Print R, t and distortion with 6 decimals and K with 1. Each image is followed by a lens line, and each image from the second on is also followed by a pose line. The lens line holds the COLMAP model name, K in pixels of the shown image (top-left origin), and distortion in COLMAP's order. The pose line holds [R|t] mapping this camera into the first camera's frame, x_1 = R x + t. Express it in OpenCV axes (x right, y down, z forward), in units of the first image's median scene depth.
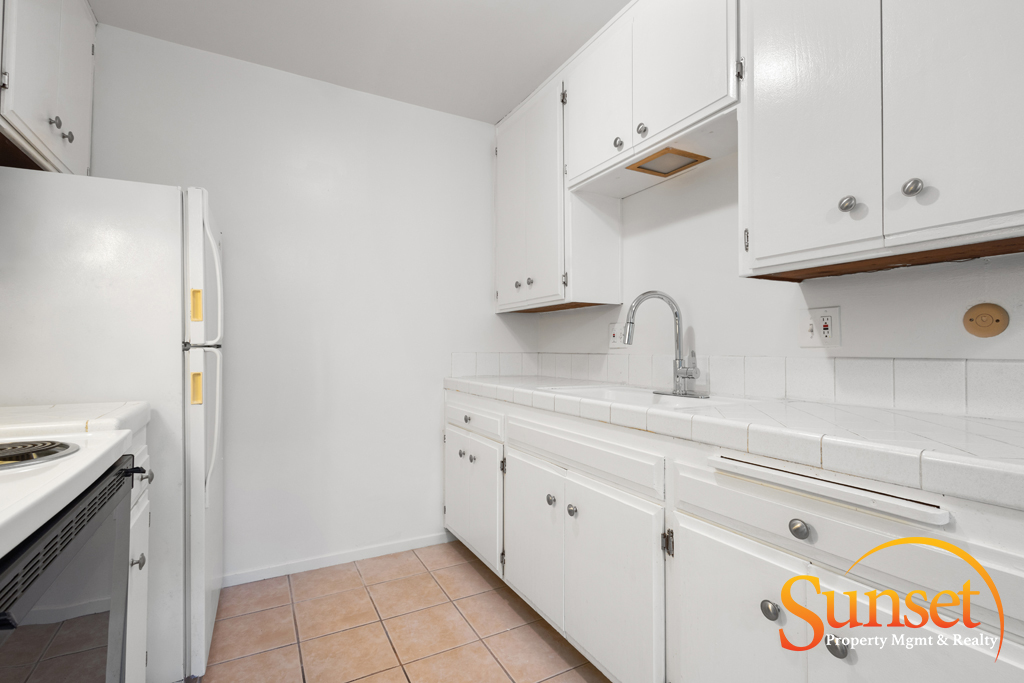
lens RADIAL K [[485.0, 0, 503.9], [0, 485.0, 343.1], [0, 0, 1]] dist [0.014395, -0.000503]
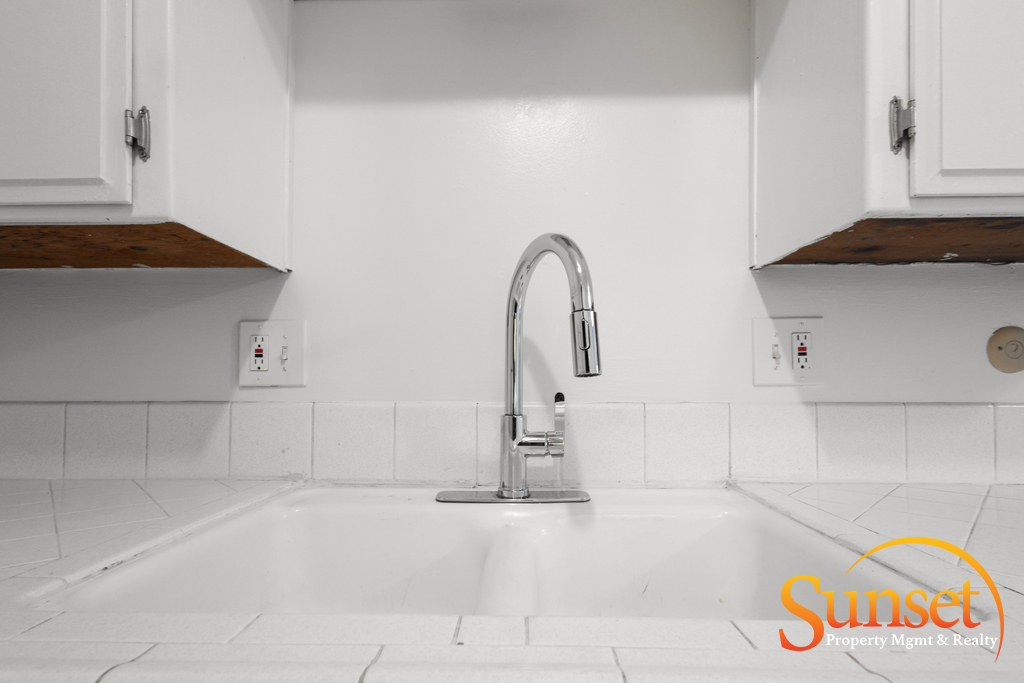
lens RADIAL K [[484.8, 0, 502.2], [0, 484.8, 386.9], [0, 0, 1]] dist [0.001275, 0.000245]
pose [[0.488962, 0.009607, 0.872252, -0.015158], [-0.011533, 0.999923, -0.004548, 0.016770], [-0.872229, -0.007836, 0.489035, 1.027771]]
